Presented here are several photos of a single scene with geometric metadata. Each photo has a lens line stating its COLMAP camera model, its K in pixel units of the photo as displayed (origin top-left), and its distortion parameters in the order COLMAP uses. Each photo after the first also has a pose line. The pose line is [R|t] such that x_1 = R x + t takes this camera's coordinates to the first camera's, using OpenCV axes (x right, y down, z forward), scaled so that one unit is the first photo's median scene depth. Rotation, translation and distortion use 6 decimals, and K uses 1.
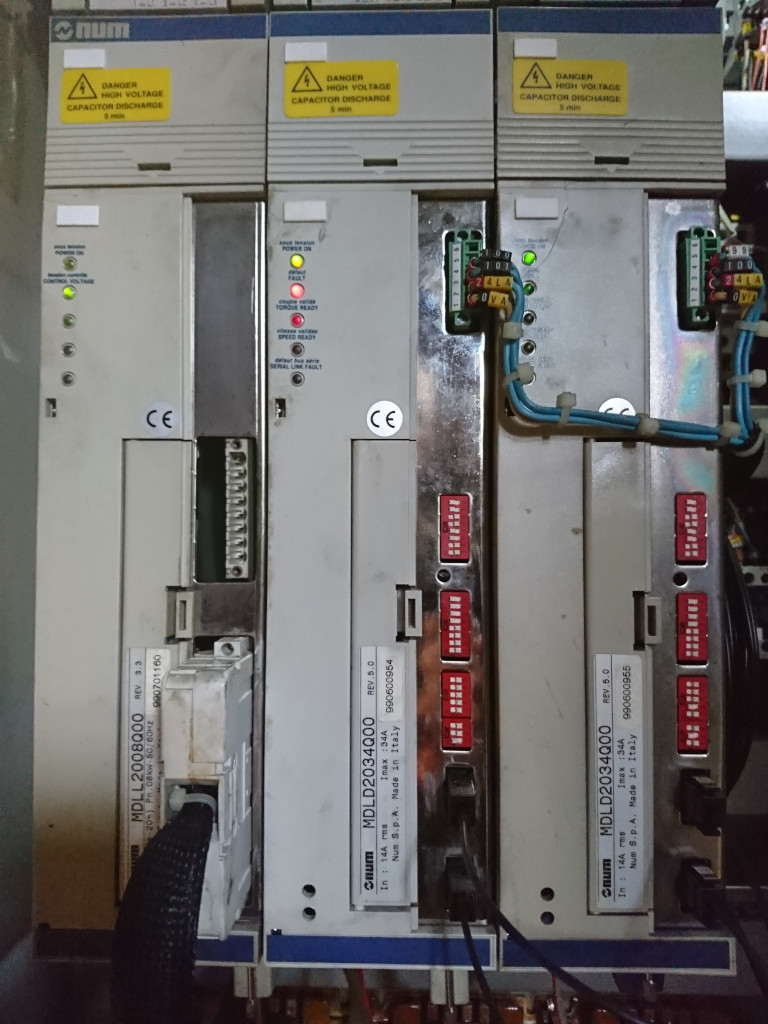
lens RADIAL K [[699.6, 0, 384.0], [0, 699.6, 512.0], [0, 0, 1]] dist [0.053505, -0.138667]
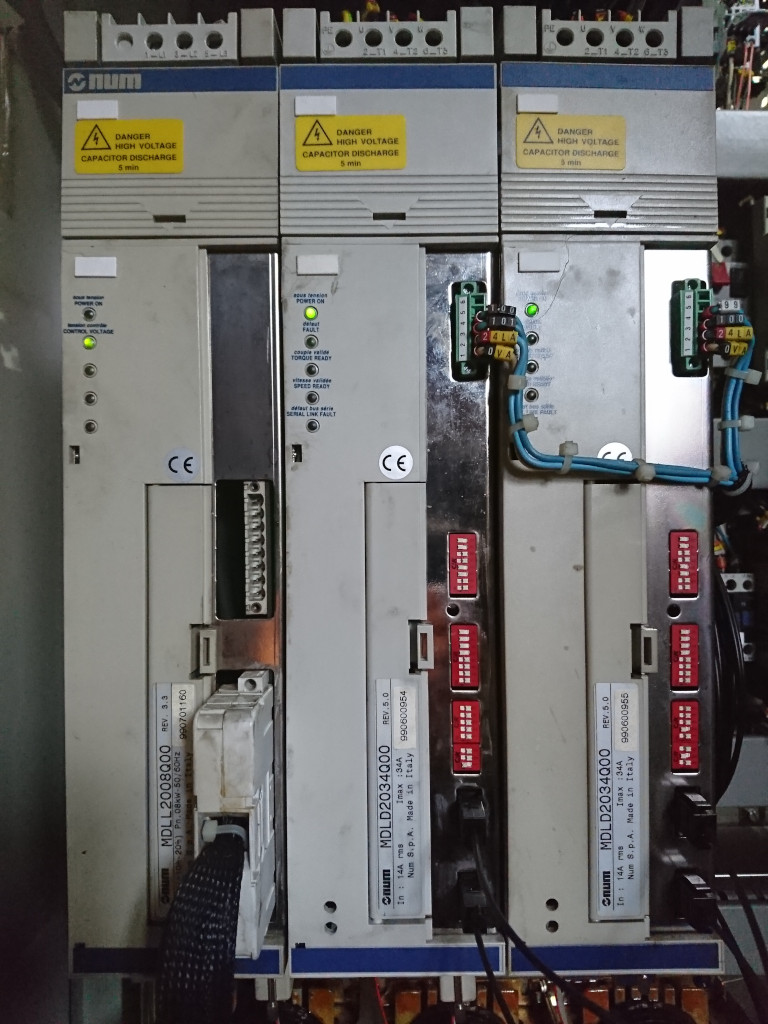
lens RADIAL K [[692.1, 0, 384.0], [0, 692.1, 512.0], [0, 0, 1]] dist [0.074477, -0.170406]
pose [[0.999596, -0.011118, 0.026165, -0.045576], [0.010403, 0.999573, 0.027293, -0.088689], [-0.026457, -0.027009, 0.999285, -0.045511]]
